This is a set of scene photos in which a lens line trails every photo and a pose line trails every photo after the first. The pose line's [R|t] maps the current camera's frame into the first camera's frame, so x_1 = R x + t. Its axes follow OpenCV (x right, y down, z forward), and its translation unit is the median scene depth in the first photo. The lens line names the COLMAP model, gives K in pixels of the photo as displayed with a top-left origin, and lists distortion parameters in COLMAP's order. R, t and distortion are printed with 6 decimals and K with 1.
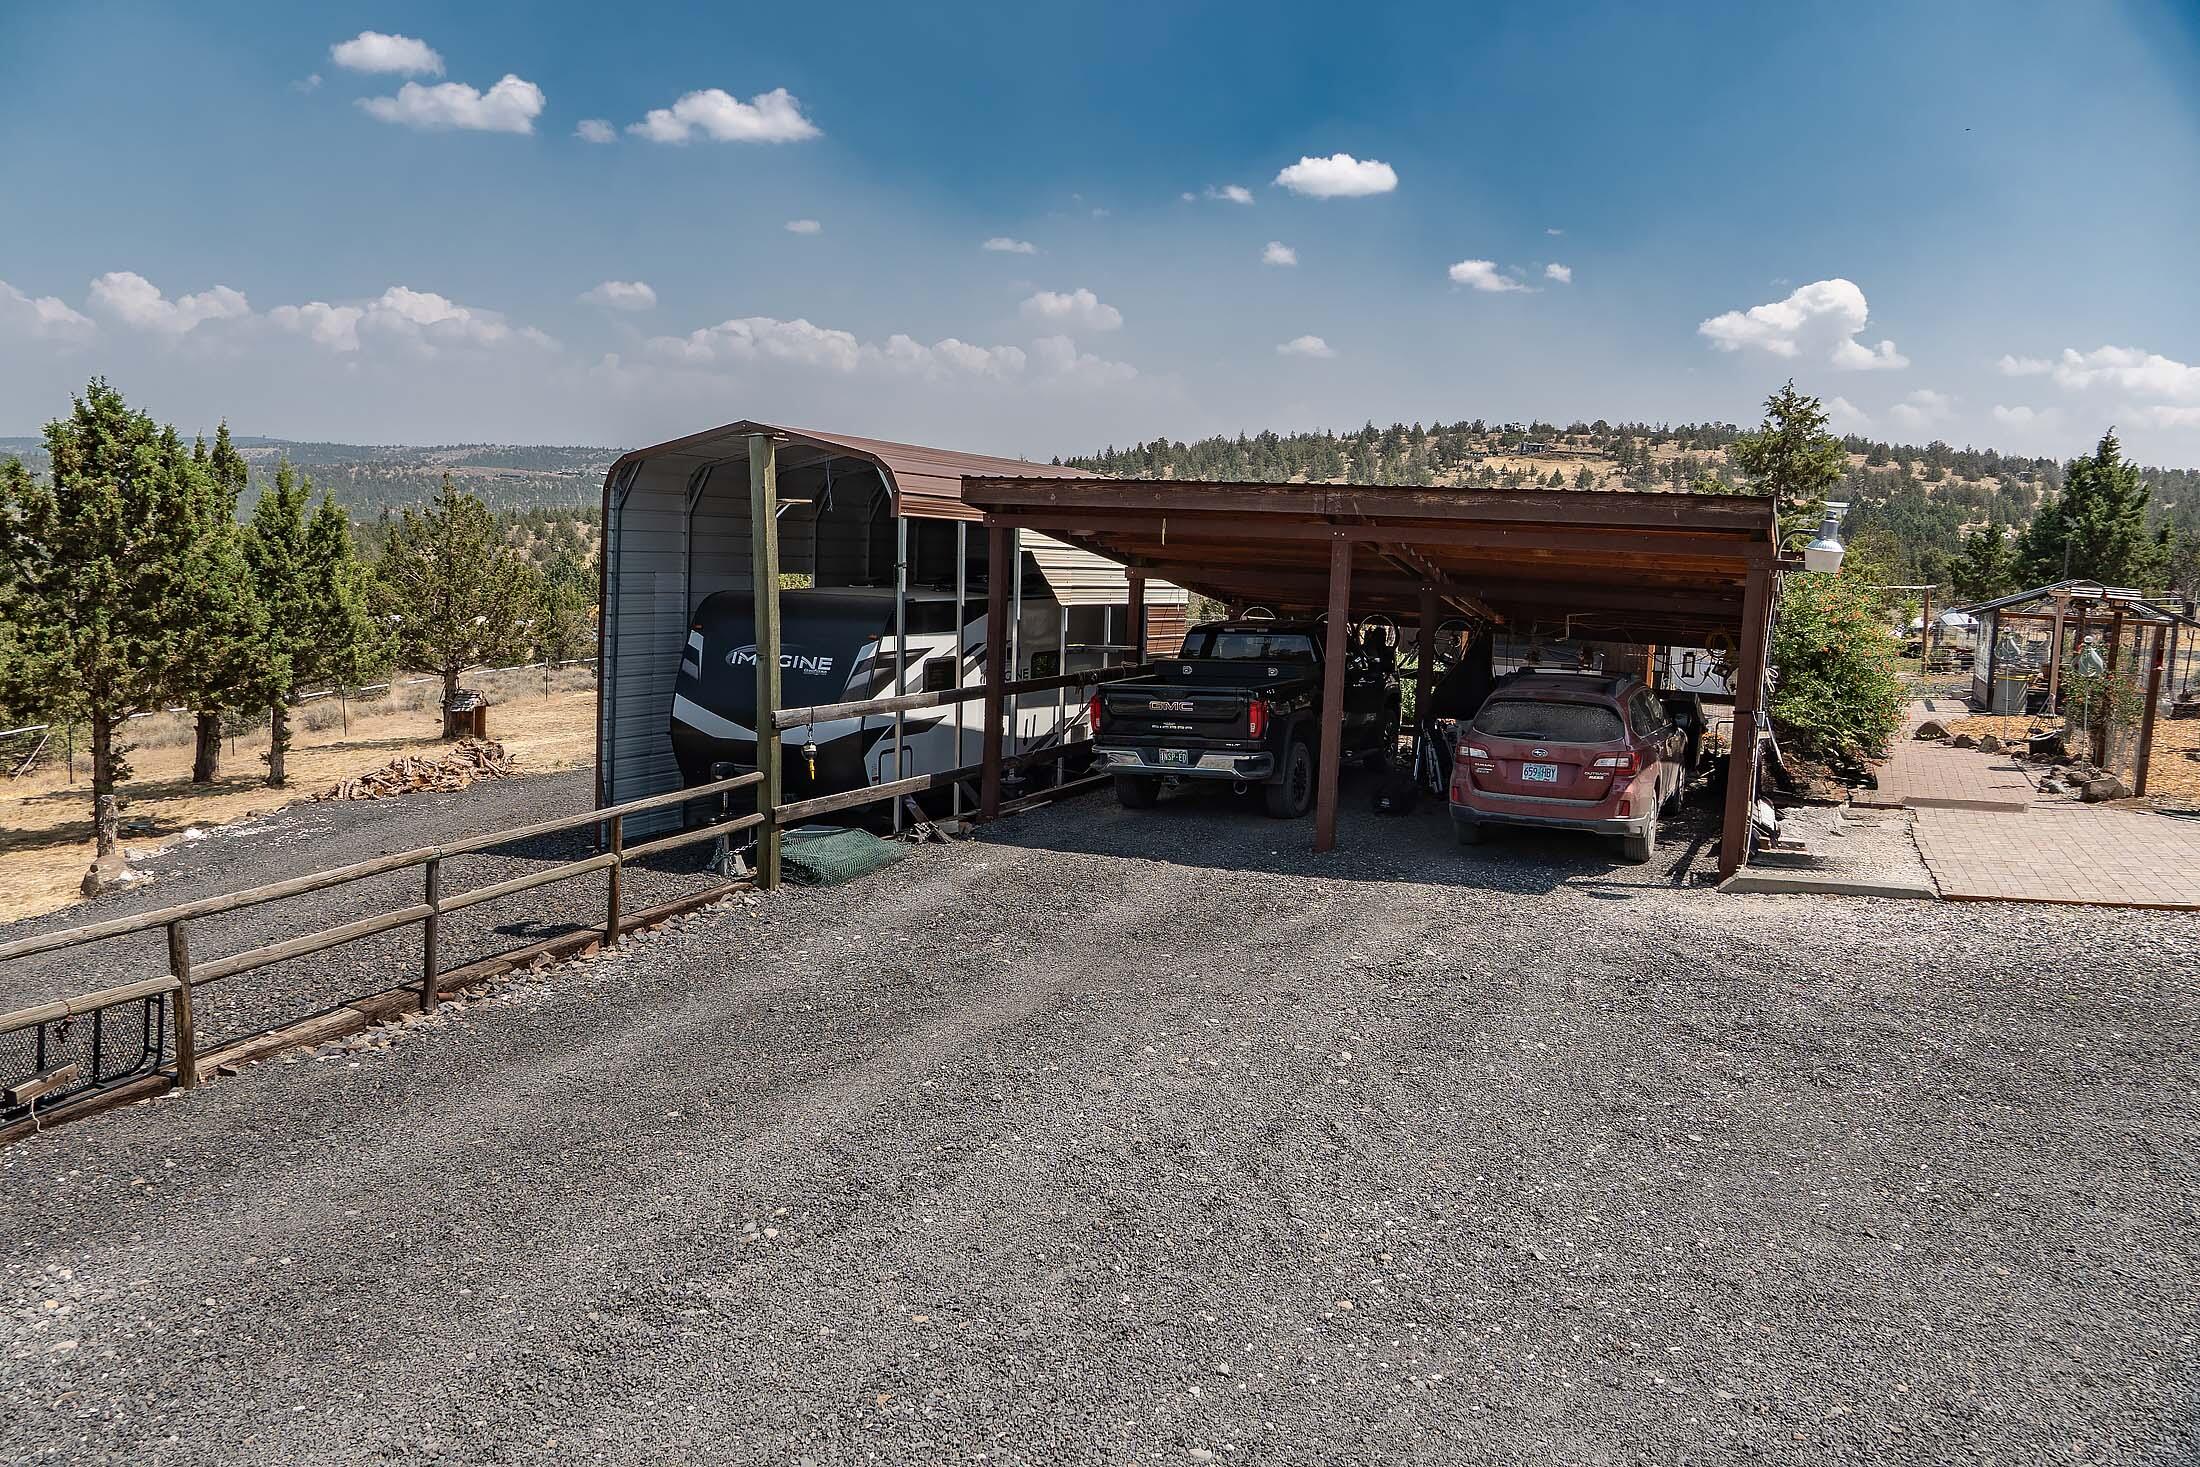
lens RADIAL K [[1677.3, 0, 1063.3], [0, 1677.3, 781.0], [0, 0, 1]] dist [-0.062155, 0.007650]
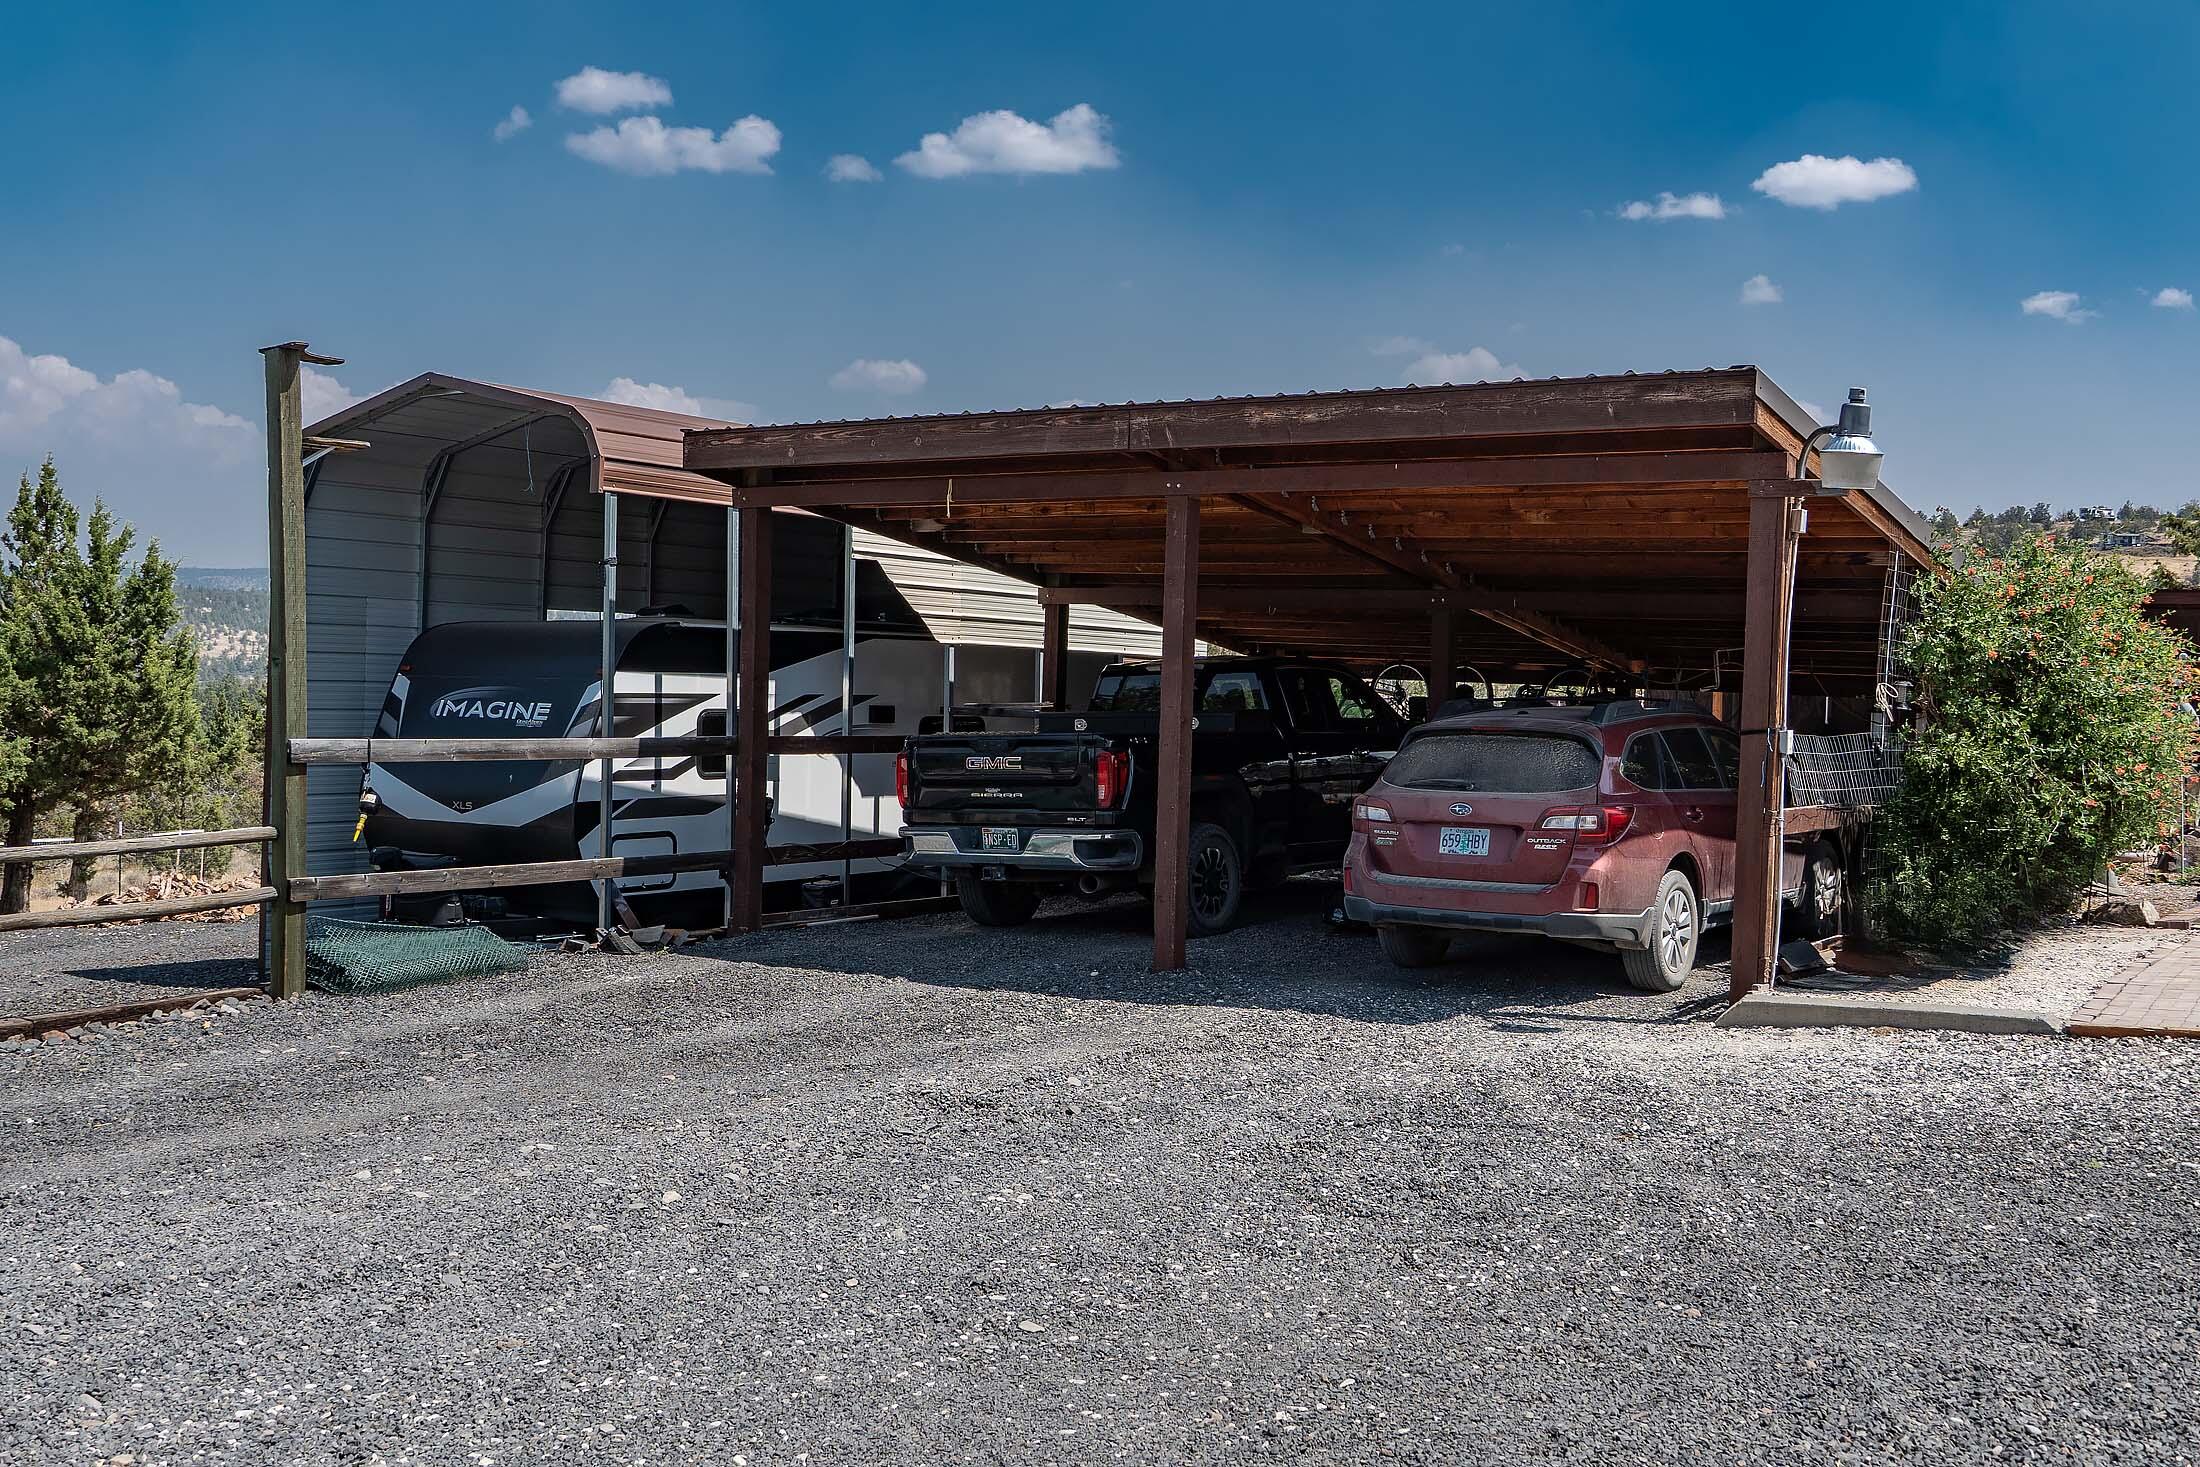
lens RADIAL K [[2241.0, 0, 1101.4], [0, 2241.0, 770.7], [0, 0, 1]] dist [0.007307, -0.194254]
pose [[0.982843, -0.004299, -0.184393, 0.248354], [-0.016131, 0.993894, -0.109152, 0.050987], [0.183736, 0.110253, 0.976773, 0.115643]]
